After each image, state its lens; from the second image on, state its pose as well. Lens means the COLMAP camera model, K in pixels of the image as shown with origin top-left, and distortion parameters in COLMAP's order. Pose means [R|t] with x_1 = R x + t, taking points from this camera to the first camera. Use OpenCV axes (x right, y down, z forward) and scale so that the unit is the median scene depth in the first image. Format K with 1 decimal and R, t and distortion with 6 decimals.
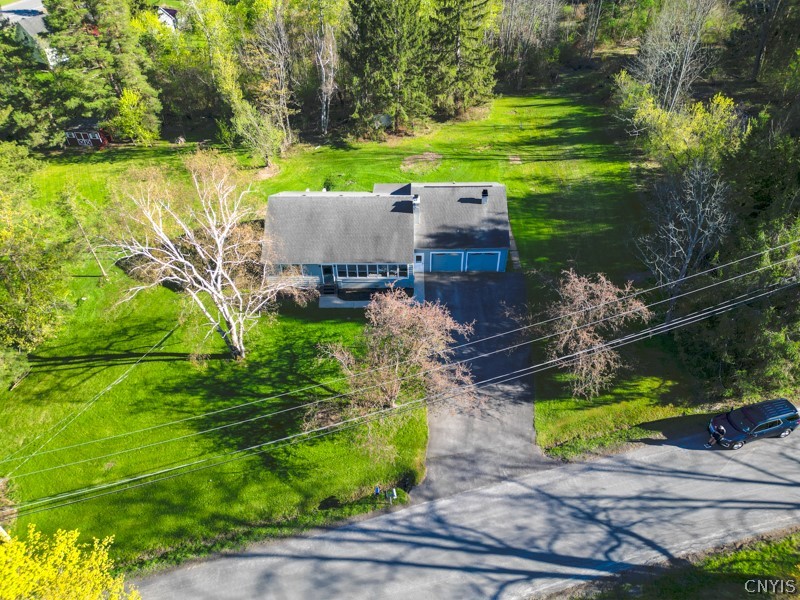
lens RADIAL K [[561.5, 0, 399.5], [0, 561.5, 298.2], [0, 0, 1]] dist [0.077486, -0.065660]
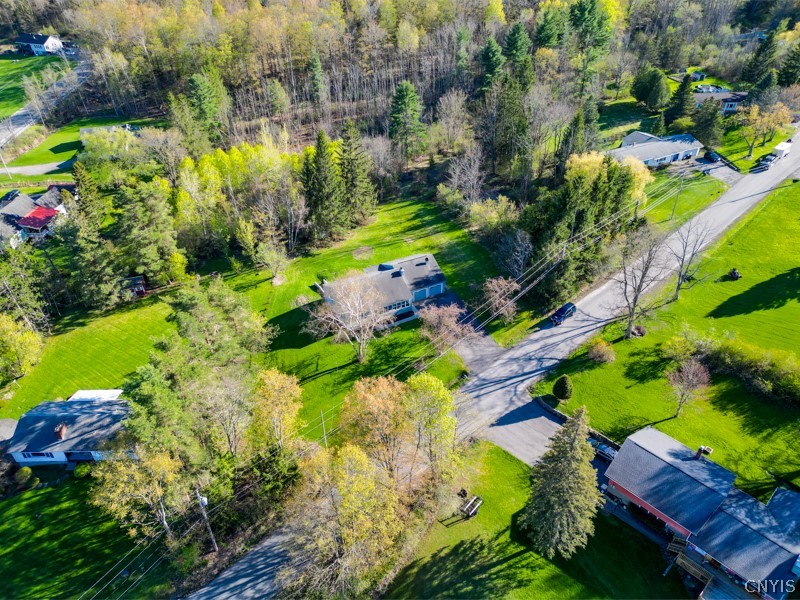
lens RADIAL K [[561.5, 0, 399.3], [0, 561.5, 297.3], [0, 0, 1]] dist [0.077486, -0.065660]
pose [[0.884572, -0.260843, 0.386643, -0.851570], [0.305762, 0.950314, -0.058414, 0.045578], [-0.352196, 0.169893, 0.920377, -0.950484]]
